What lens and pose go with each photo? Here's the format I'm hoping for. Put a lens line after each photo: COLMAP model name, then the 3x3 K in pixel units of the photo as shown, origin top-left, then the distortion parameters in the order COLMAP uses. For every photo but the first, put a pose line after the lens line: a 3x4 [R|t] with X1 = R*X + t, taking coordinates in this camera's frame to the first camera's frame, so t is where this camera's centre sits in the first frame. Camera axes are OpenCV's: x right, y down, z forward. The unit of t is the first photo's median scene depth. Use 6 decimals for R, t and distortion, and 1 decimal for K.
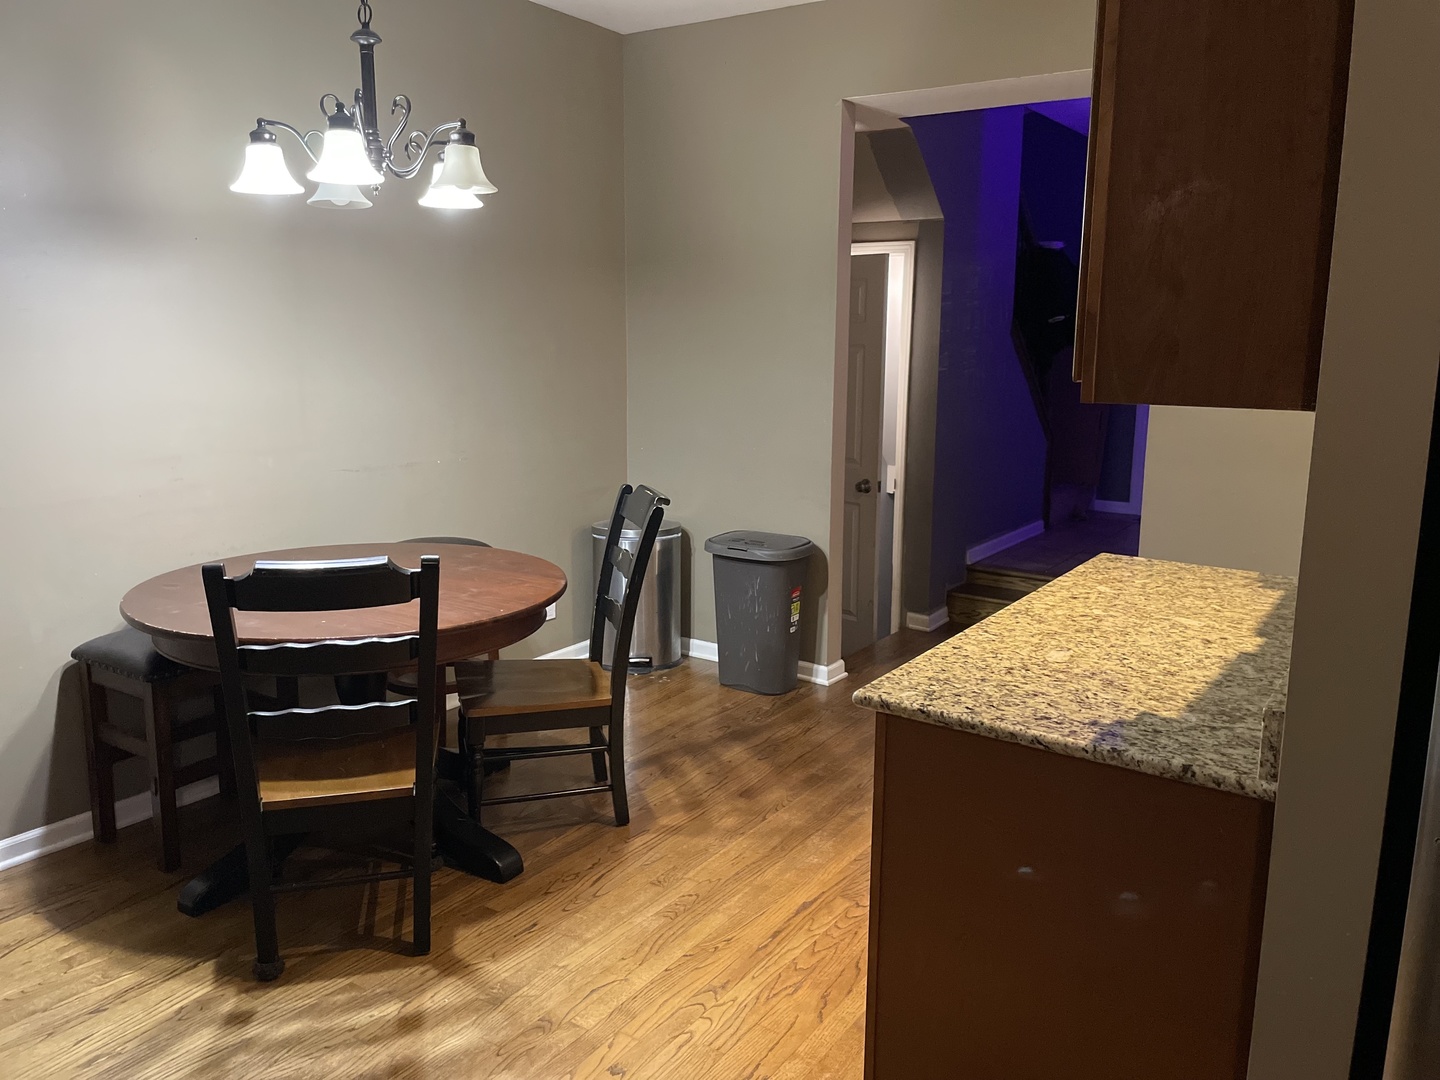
lens RADIAL K [[1081.2, 0, 730.5], [0, 1081.2, 533.1], [0, 0, 1]] dist [0.061931, -0.092309]
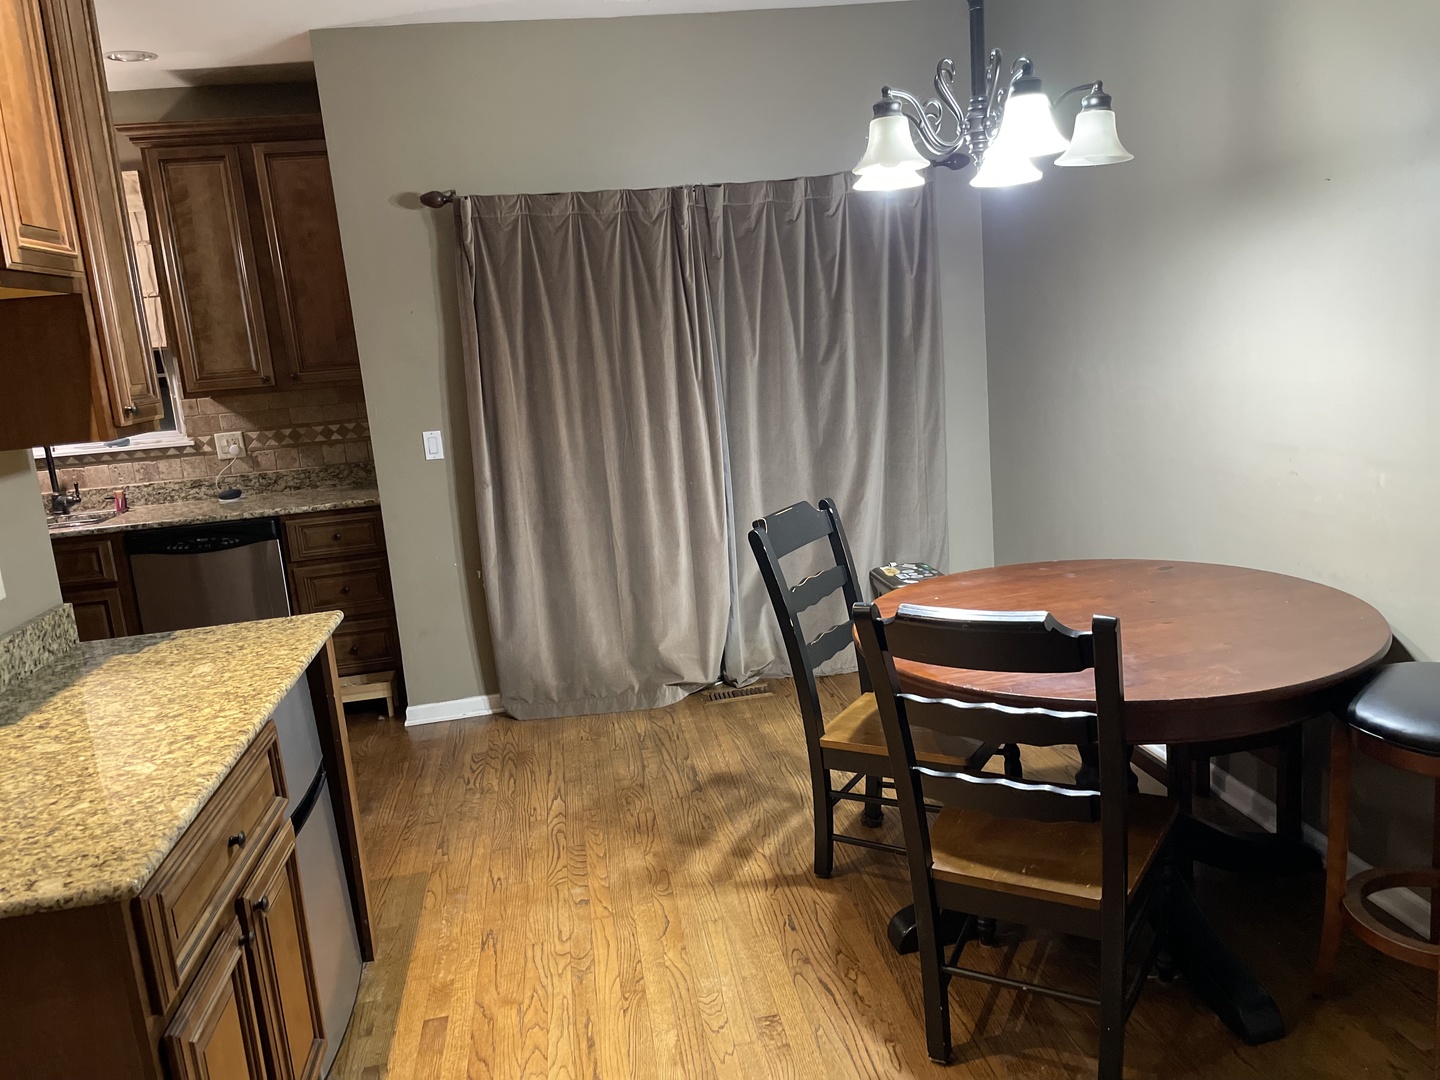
lens RADIAL K [[1081.2, 0, 730.5], [0, 1081.2, 533.1], [0, 0, 1]] dist [0.061931, -0.092309]
pose [[-0.718977, 0.182558, -0.670630, 0.570576], [-0.053770, 0.947387, 0.315543, -0.365769], [0.692951, 0.262928, -0.671333, 1.869832]]
